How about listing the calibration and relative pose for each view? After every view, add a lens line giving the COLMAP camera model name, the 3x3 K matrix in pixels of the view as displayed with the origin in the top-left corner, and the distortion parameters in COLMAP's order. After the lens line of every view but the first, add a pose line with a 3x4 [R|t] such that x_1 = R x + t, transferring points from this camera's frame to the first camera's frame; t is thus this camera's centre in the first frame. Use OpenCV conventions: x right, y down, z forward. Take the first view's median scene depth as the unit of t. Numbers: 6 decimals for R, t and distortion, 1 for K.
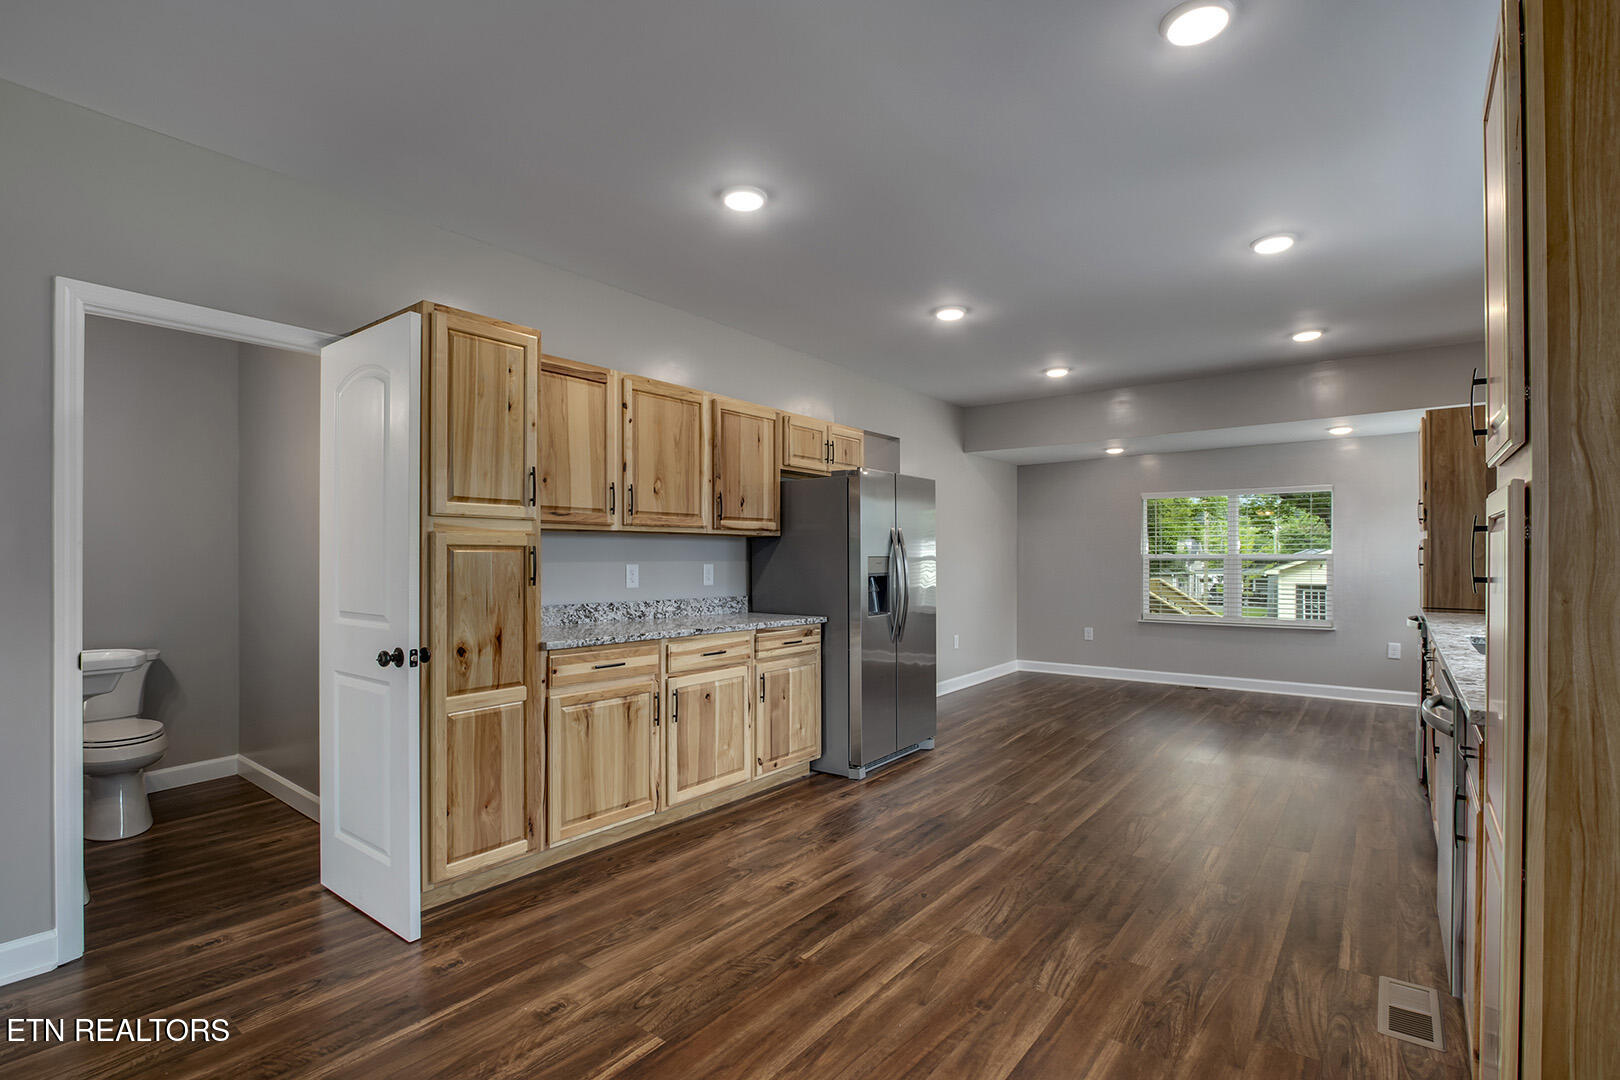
lens RADIAL K [[754.7, 0, 812.0], [0, 754.7, 555.1], [0, 0, 1]] dist [-0.027930, 0.005361]
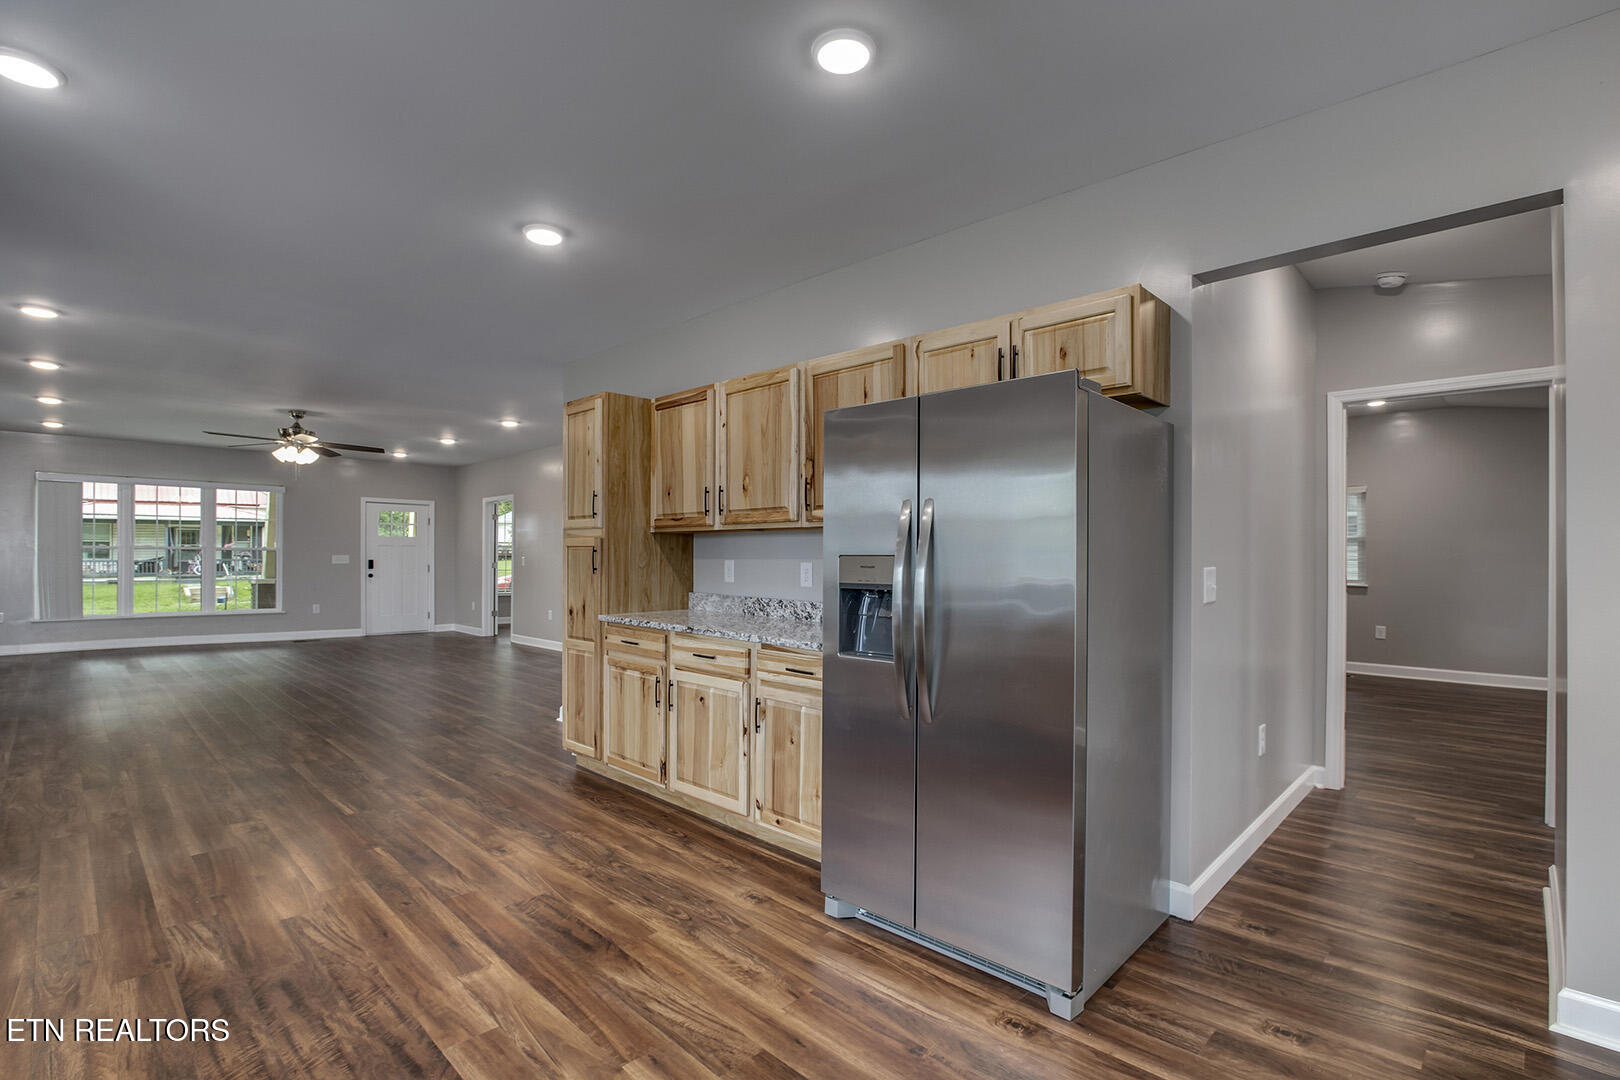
lens RADIAL K [[754.7, 0, 812.0], [0, 754.7, 555.1], [0, 0, 1]] dist [-0.027930, 0.005361]
pose [[-0.110291, 0.002754, -0.993895, 0.802526], [-0.000031, 0.999996, 0.002774, 0.000146], [0.993899, 0.000336, -0.110291, 1.245889]]
